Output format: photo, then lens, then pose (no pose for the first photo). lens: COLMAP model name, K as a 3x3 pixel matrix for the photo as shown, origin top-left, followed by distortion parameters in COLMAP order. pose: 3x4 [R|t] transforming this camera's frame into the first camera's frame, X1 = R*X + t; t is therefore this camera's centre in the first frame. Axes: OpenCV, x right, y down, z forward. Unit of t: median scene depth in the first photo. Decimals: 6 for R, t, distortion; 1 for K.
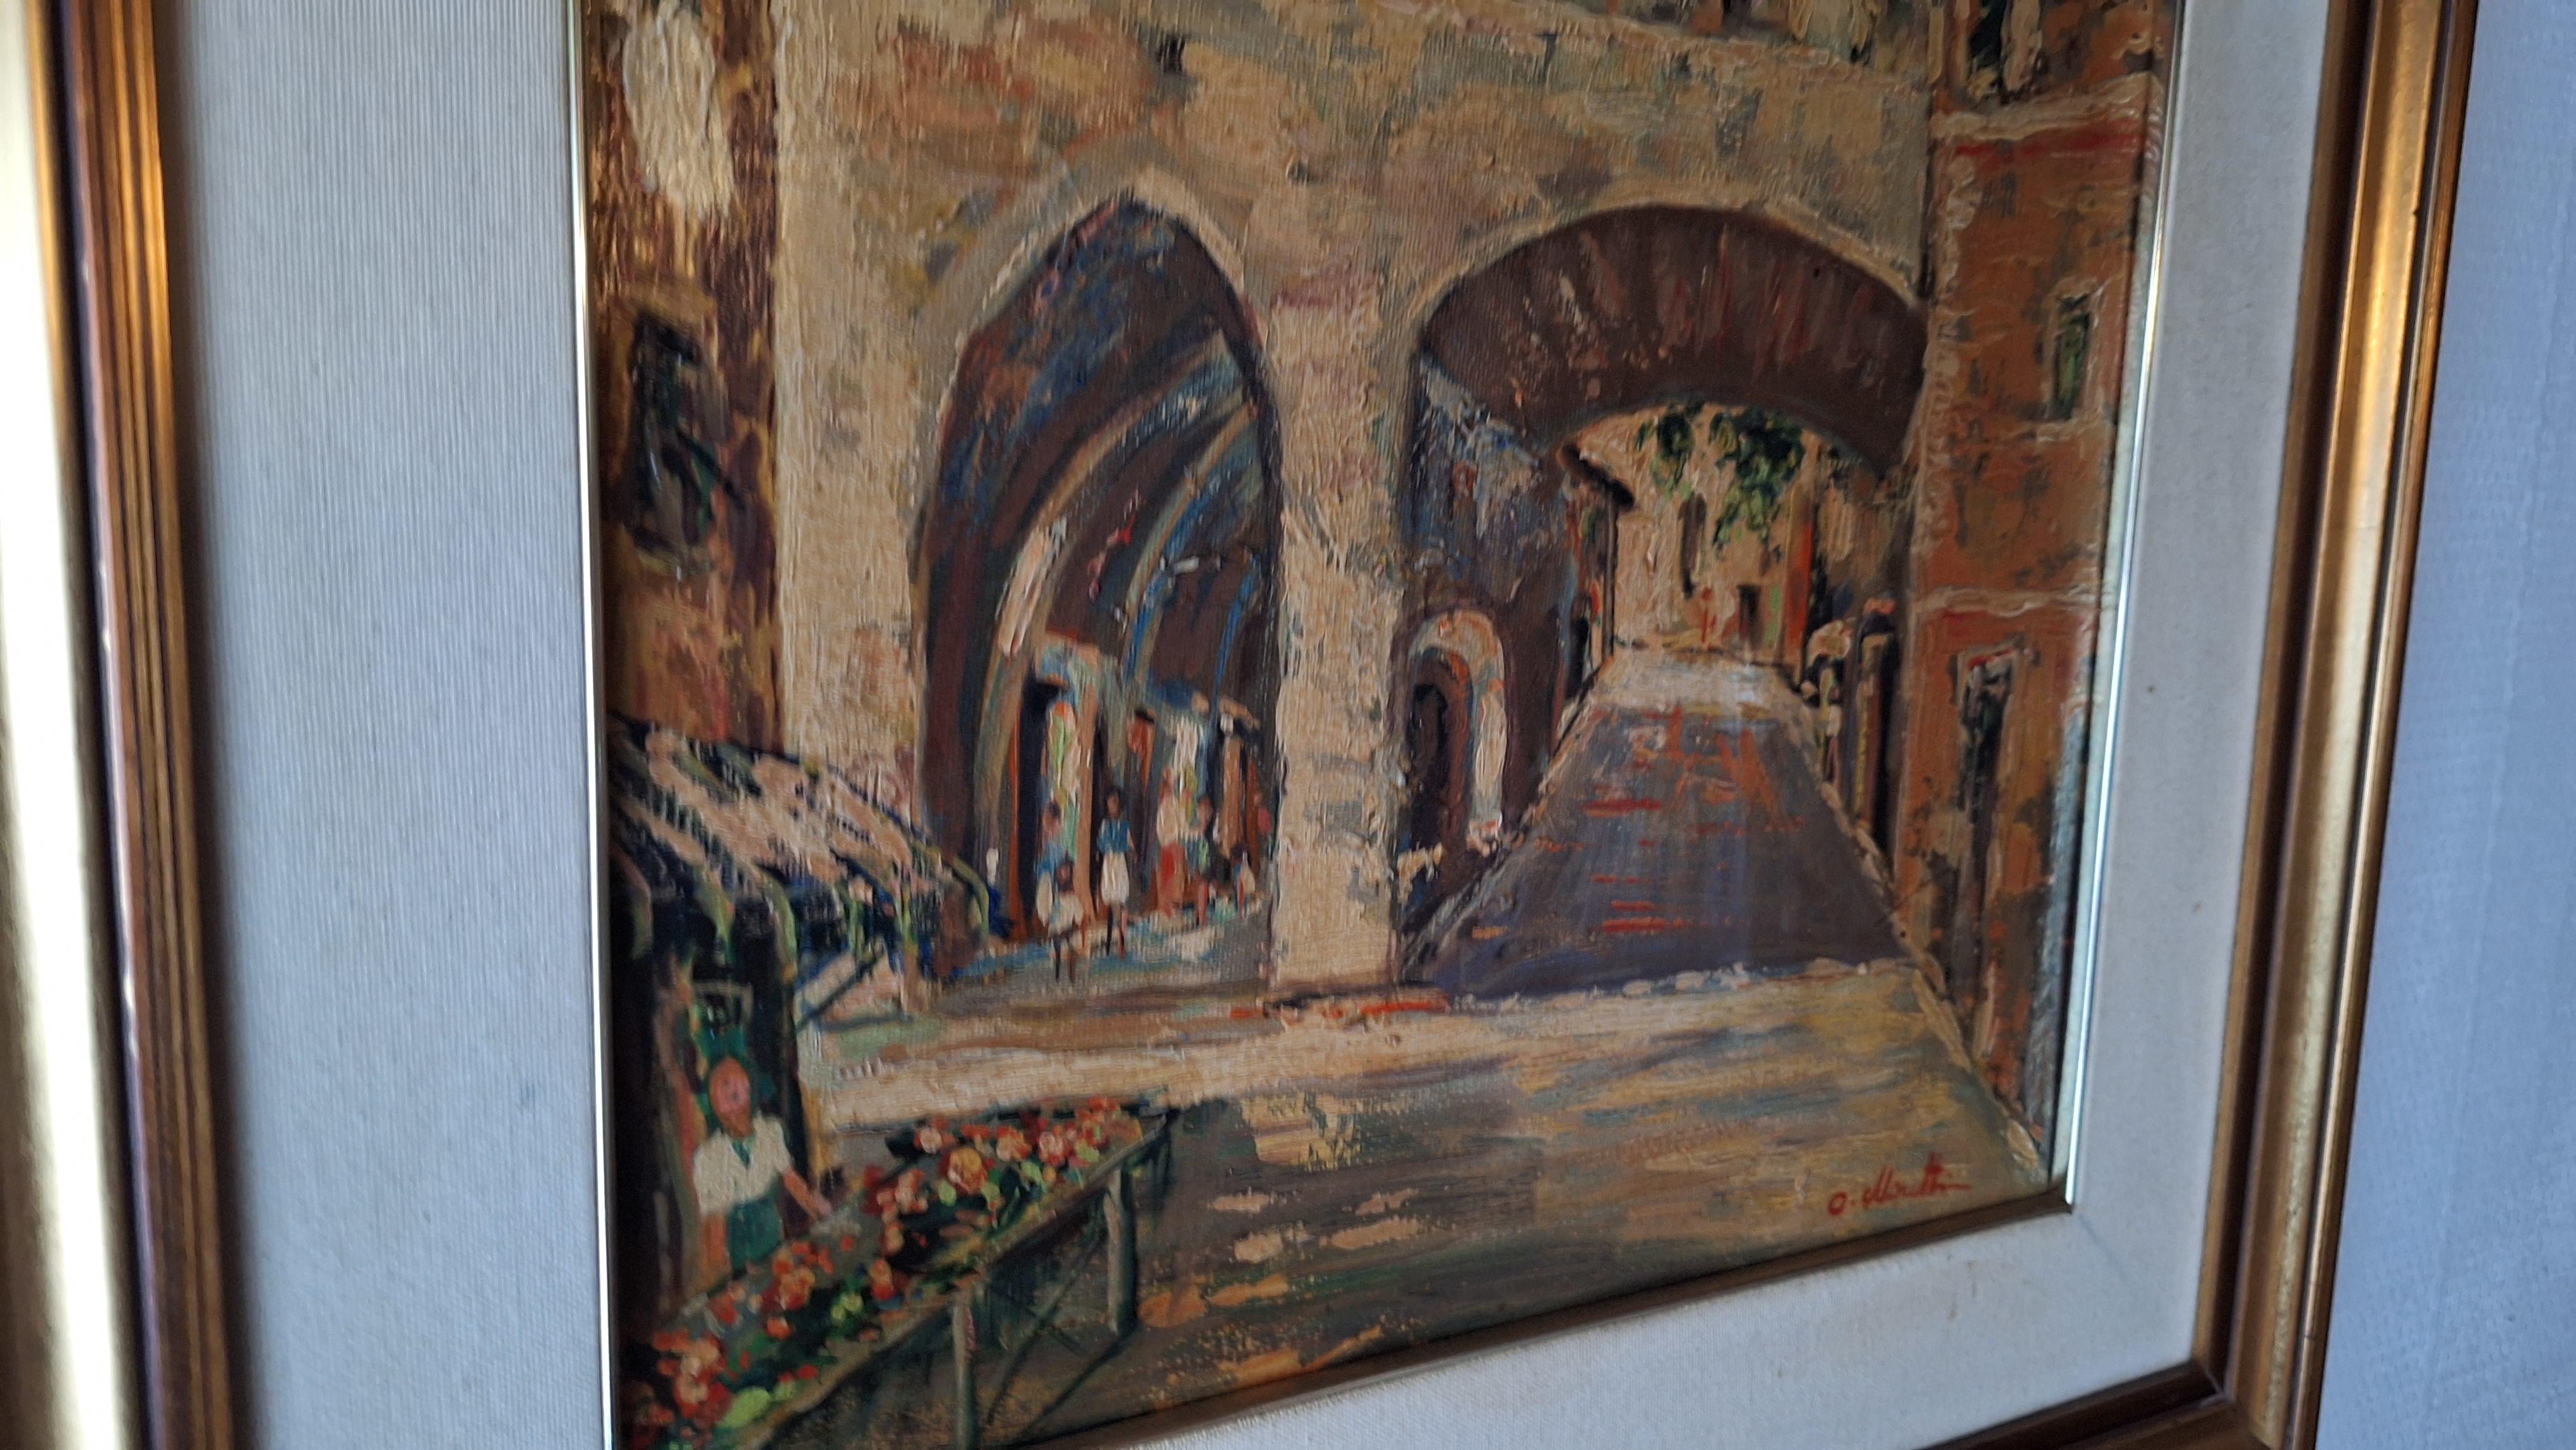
lens RADIAL K [[1783.3, 0, 1288.0], [0, 1783.3, 725.0], [0, 0, 1]] dist [0.099462, -0.199586]
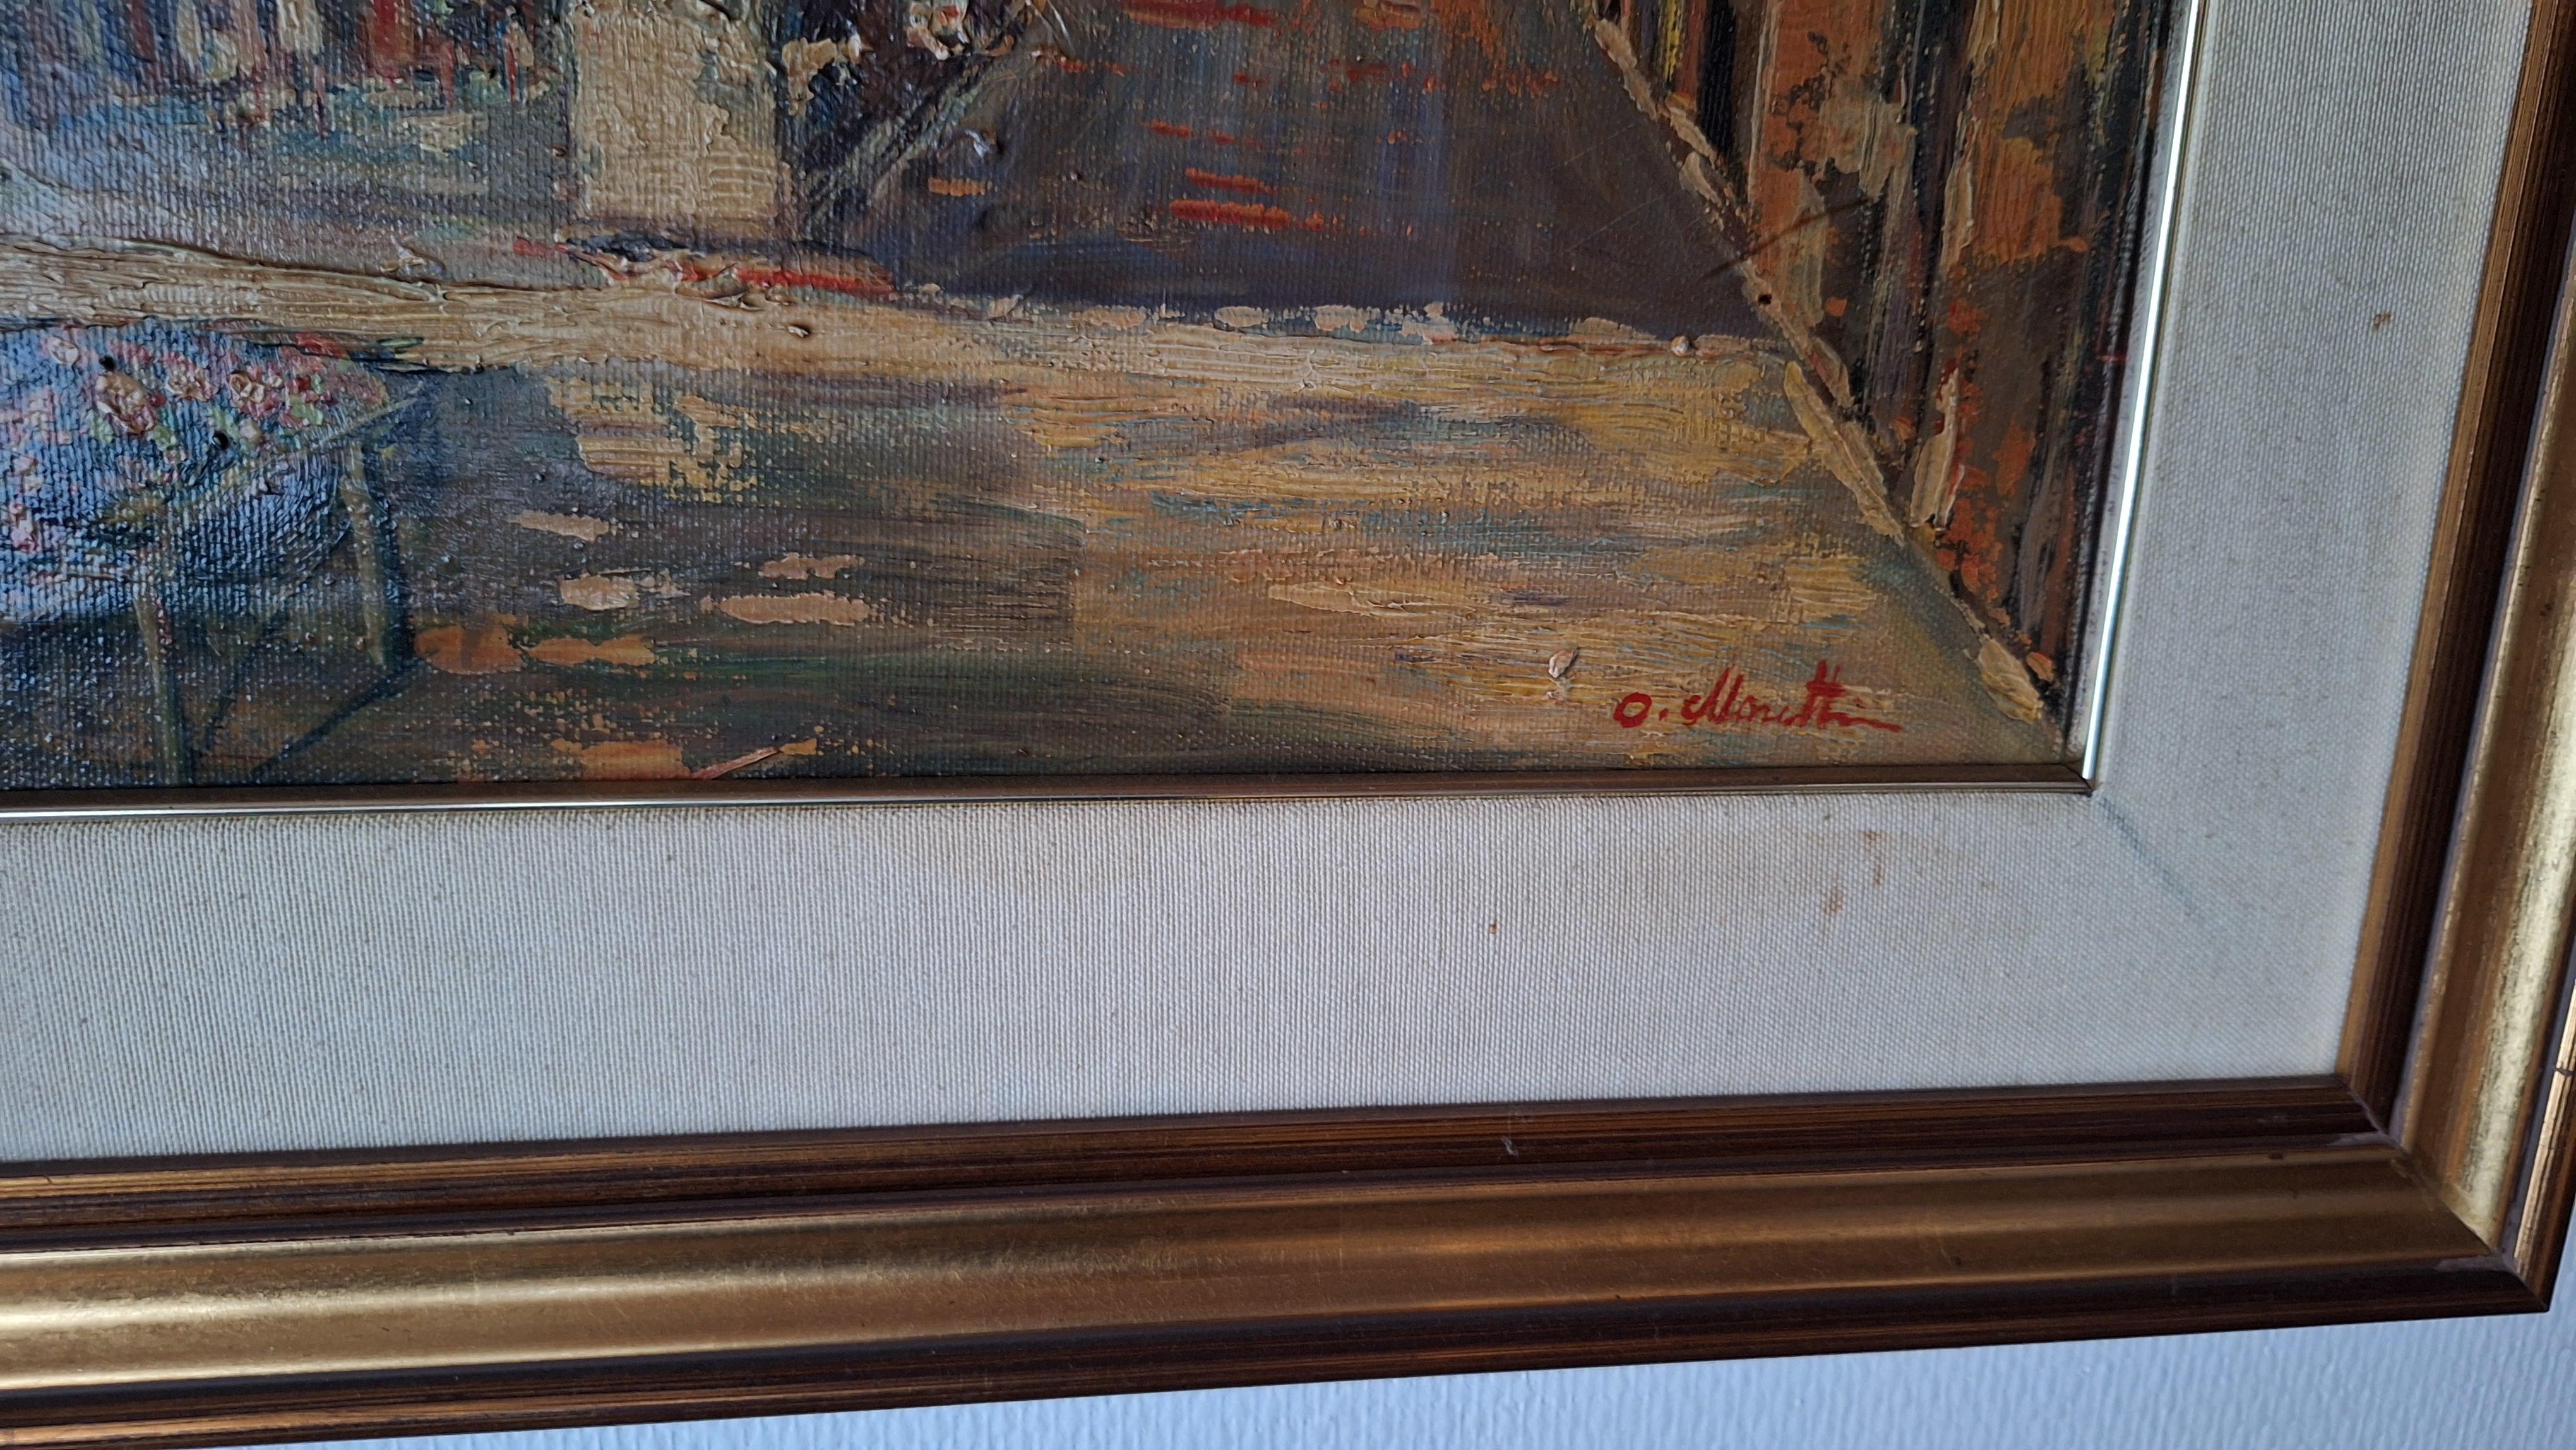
lens RADIAL K [[1783.3, 0, 1288.0], [0, 1783.3, 725.0], [0, 0, 1]] dist [0.099462, -0.199586]
pose [[0.936694, 0.093995, -0.337298, 0.466006], [-0.052316, 0.990052, 0.130613, 0.215978], [0.346219, -0.104698, 0.932293, 0.373042]]
